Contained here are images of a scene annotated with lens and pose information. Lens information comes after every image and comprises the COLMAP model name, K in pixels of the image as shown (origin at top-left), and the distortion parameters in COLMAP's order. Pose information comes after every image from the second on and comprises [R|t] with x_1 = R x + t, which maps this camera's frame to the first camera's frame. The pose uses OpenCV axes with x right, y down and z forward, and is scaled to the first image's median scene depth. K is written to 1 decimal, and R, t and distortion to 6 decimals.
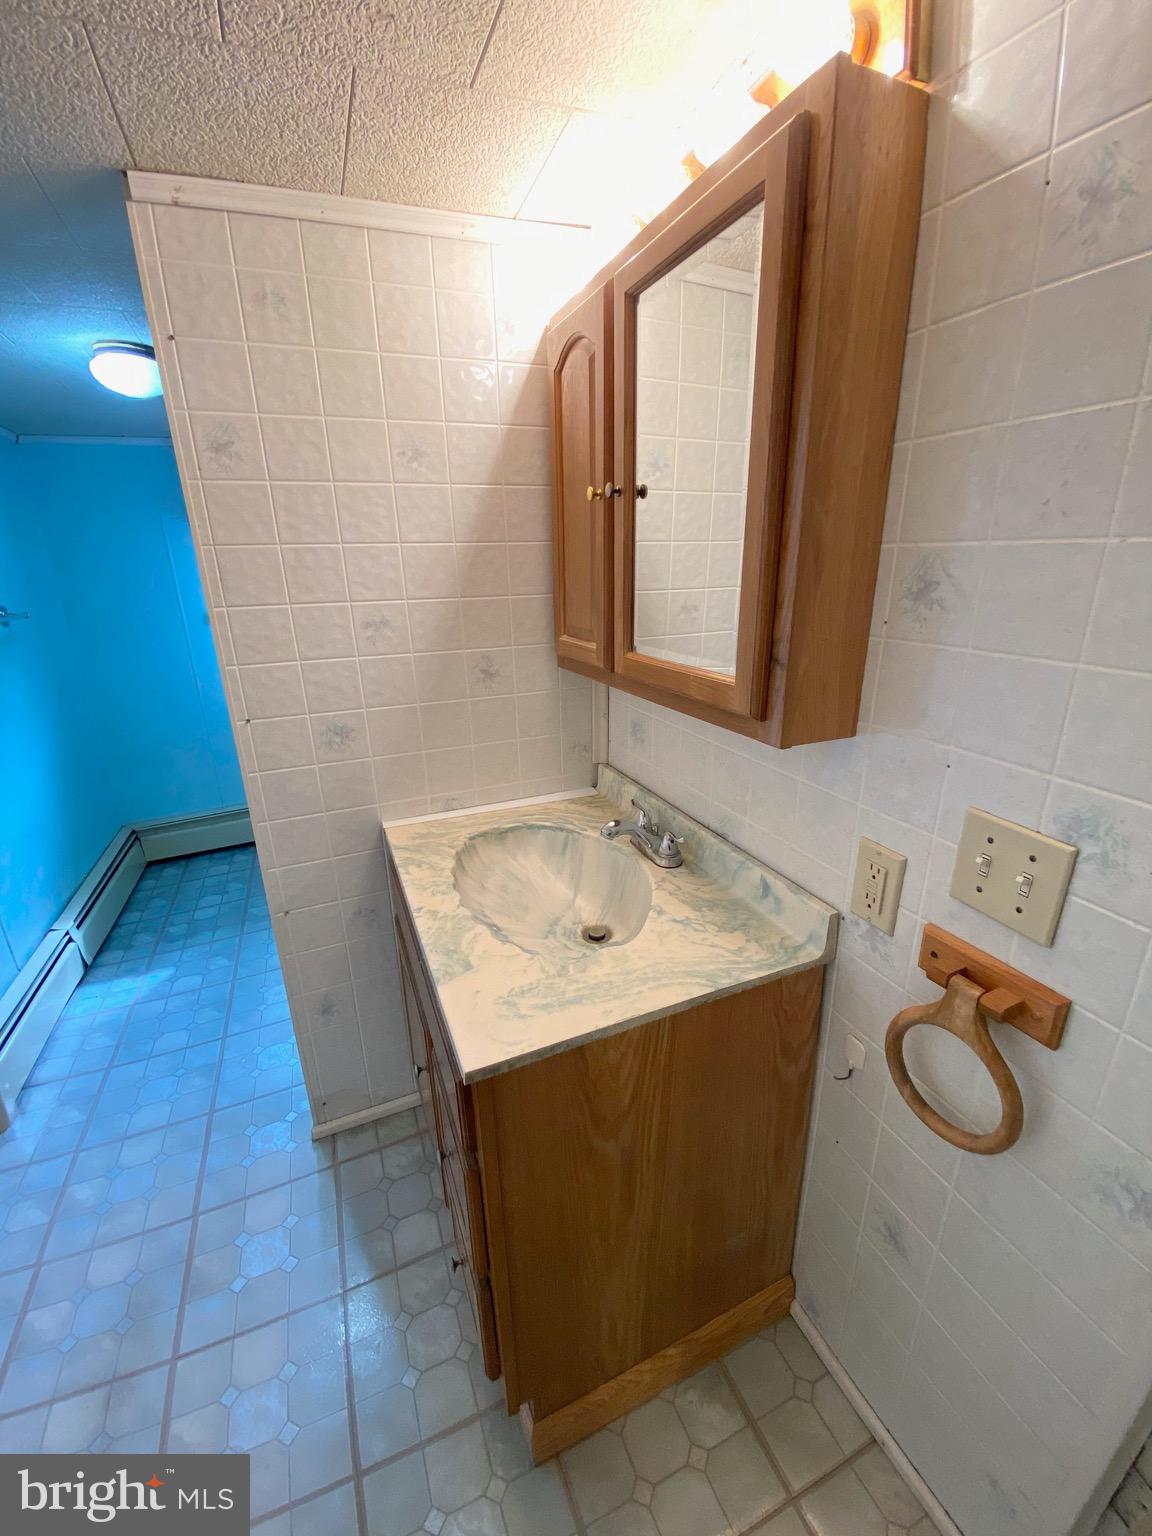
lens RADIAL K [[622.6, 0, 576.0], [0, 622.6, 768.0], [0, 0, 1]] dist [0.043228, -0.032441]
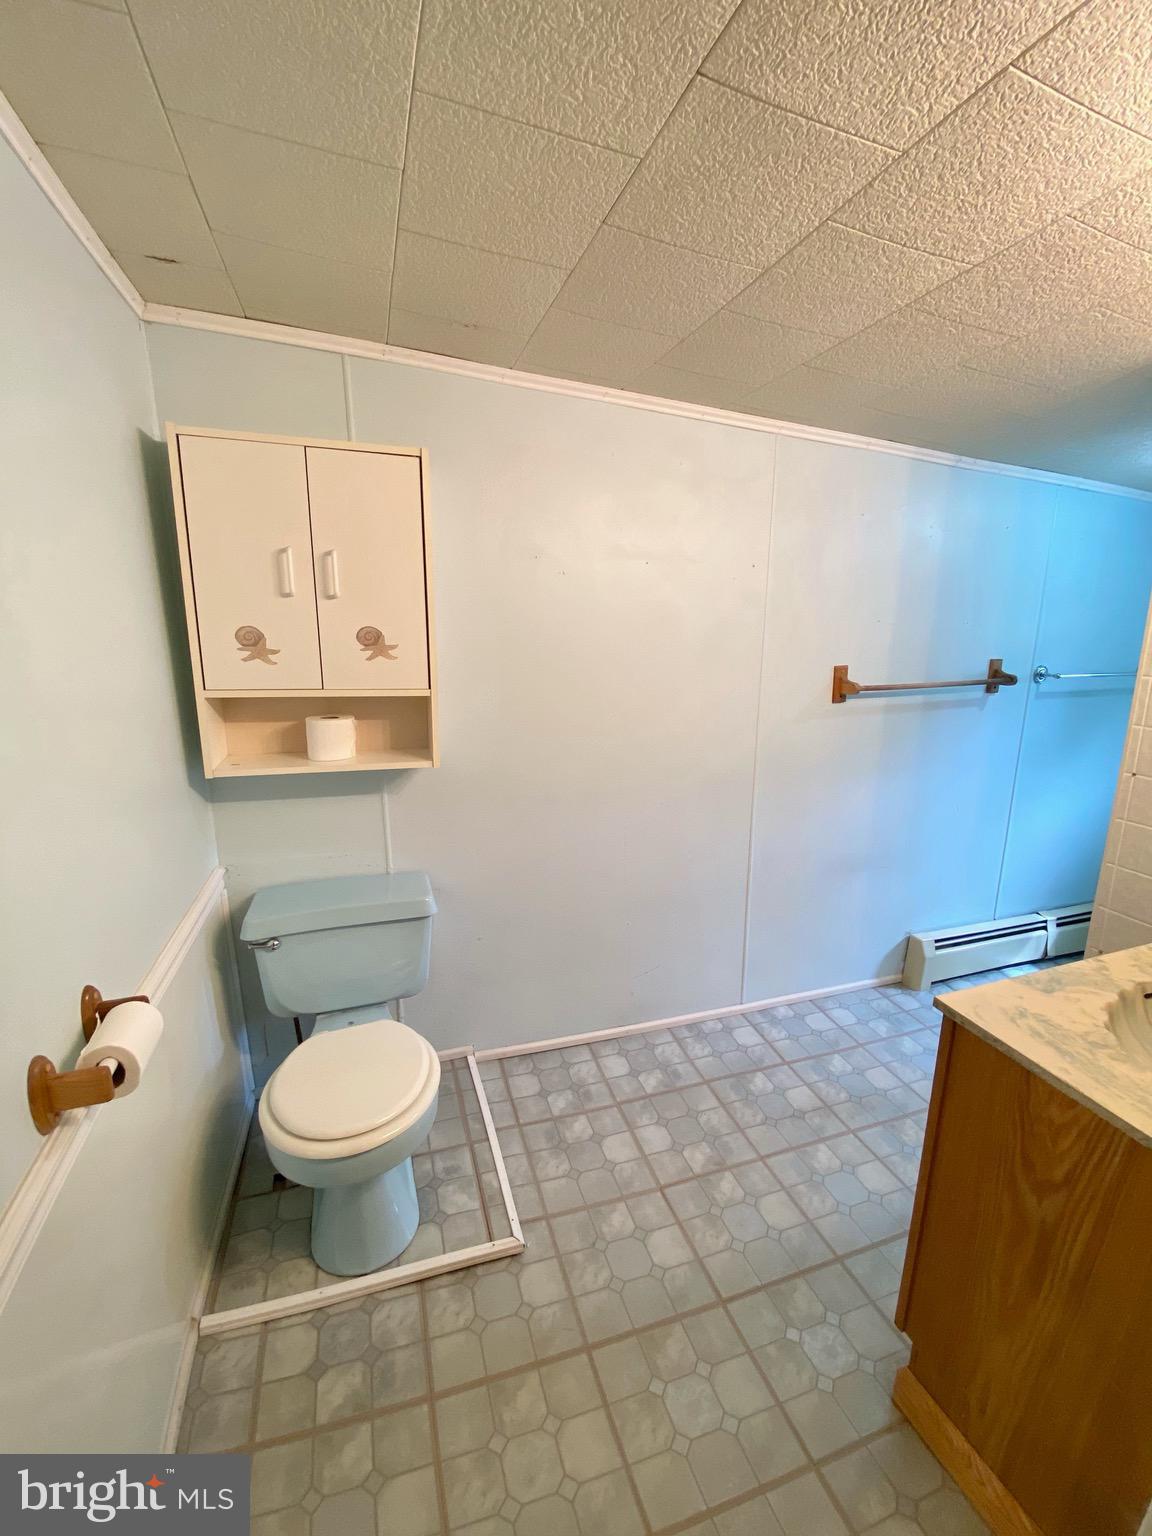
lens RADIAL K [[622.6, 0, 576.0], [0, 622.6, 768.0], [0, 0, 1]] dist [0.043228, -0.032441]
pose [[-0.071756, 0.240393, -0.968020, 0.911823], [-0.321849, 0.913026, 0.250594, -0.066264], [0.944068, 0.329538, 0.011855, 0.041378]]
